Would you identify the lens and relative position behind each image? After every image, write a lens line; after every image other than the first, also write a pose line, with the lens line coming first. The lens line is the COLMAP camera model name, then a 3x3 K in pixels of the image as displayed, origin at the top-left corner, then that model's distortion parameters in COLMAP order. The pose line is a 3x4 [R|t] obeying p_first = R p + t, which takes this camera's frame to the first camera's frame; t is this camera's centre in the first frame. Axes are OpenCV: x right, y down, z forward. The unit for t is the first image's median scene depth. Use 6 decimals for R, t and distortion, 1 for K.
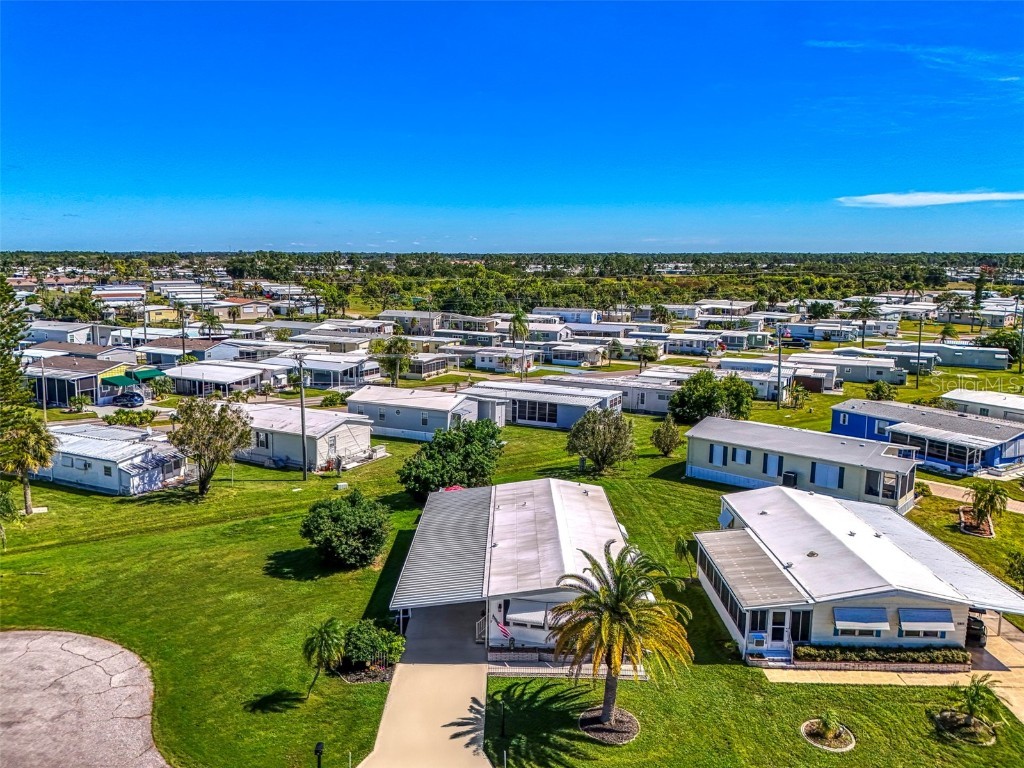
lens RADIAL K [[874.4, 0, 506.8], [0, 874.4, 362.5], [0, 0, 1]] dist [0.054021, -0.005597]
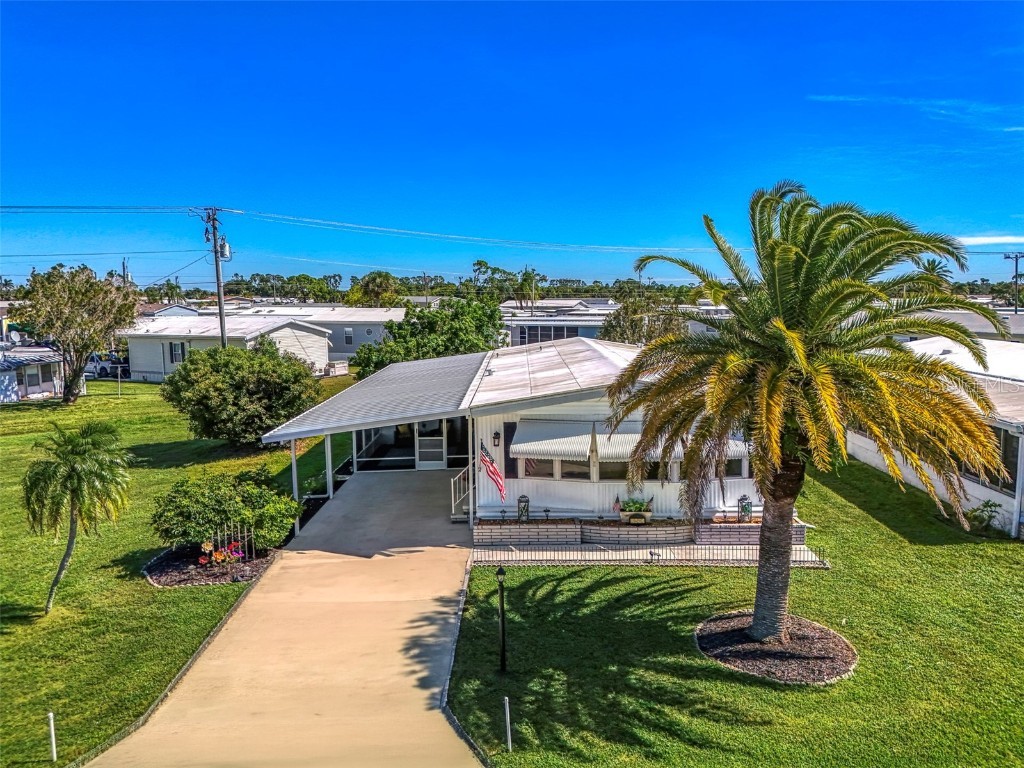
lens RADIAL K [[829.0, 0, 512.0], [0, 829.0, 384.0], [0, 0, 1]] dist [0.036232, -0.002272]
pose [[0.999697, -0.024204, -0.004560, 0.002839], [0.023947, 0.998464, -0.049955, 0.254160], [0.005762, 0.049831, 0.998741, 0.510147]]
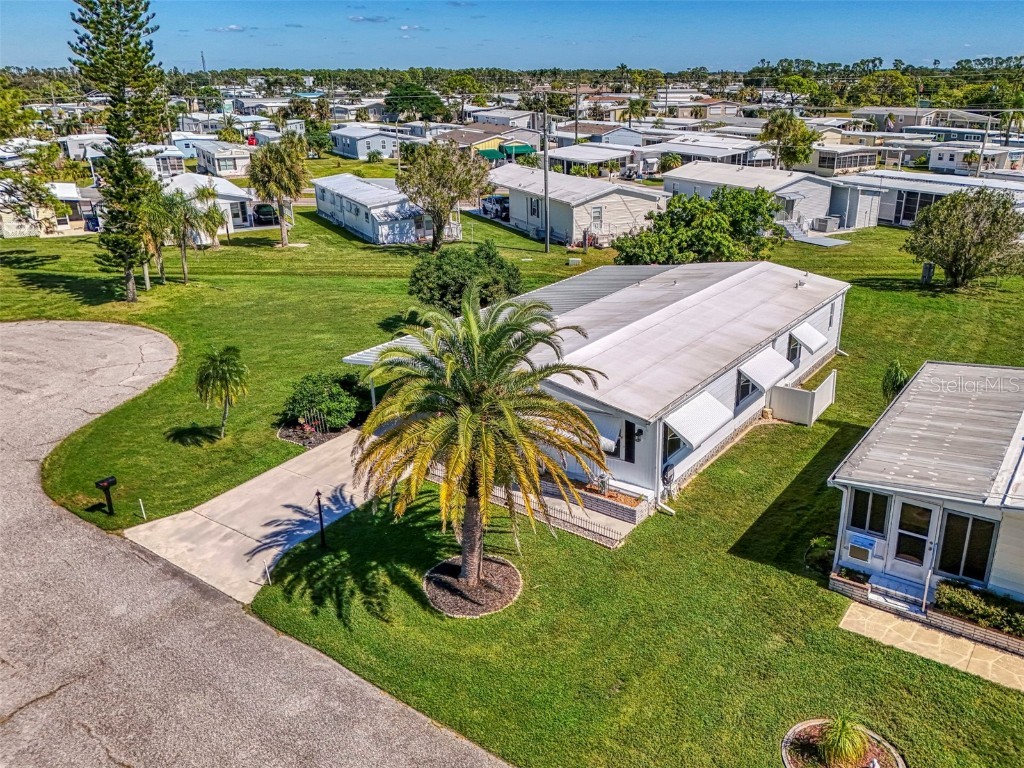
lens RADIAL K [[874.4, 0, 506.8], [0, 874.4, 362.5], [0, 0, 1]] dist [0.054021, -0.005597]
pose [[0.795179, 0.172109, -0.581437, 0.373653], [-0.070676, 0.978644, 0.193028, 0.120074], [0.602242, -0.112398, 0.790362, 0.460338]]
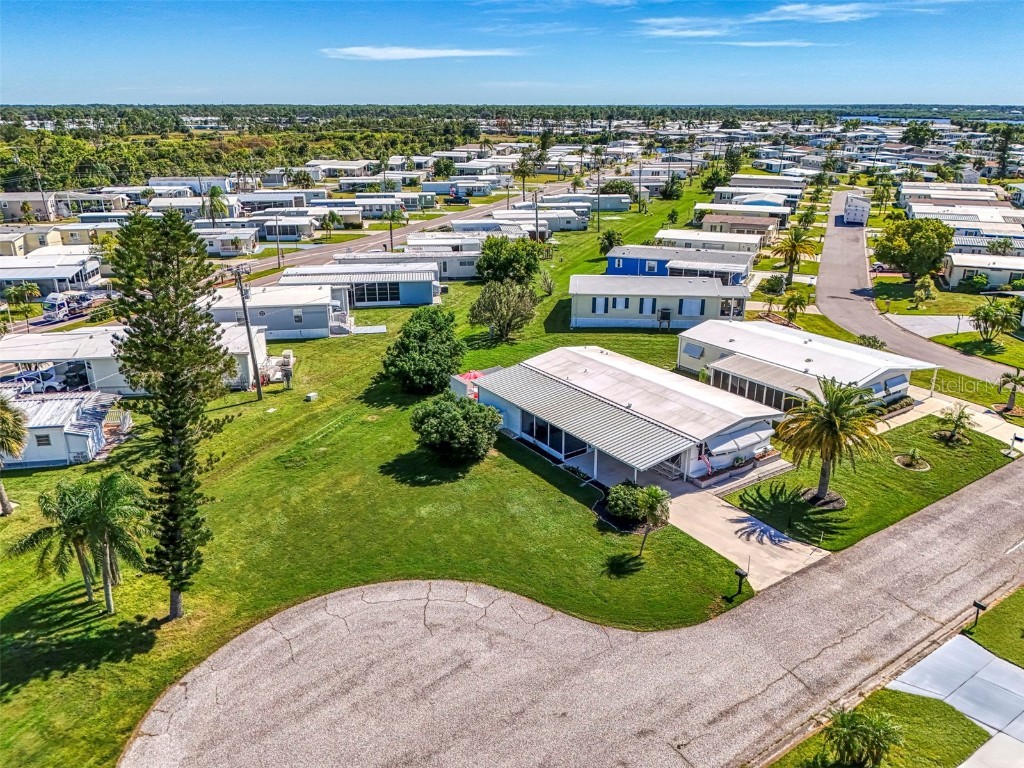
lens RADIAL K [[874.4, 0, 506.8], [0, 874.4, 362.5], [0, 0, 1]] dist [0.054021, -0.005597]
pose [[0.775376, -0.188496, 0.602711, -0.891679], [0.081350, 0.976275, 0.200672, -0.104940], [-0.626238, -0.106565, 0.772315, 0.202297]]
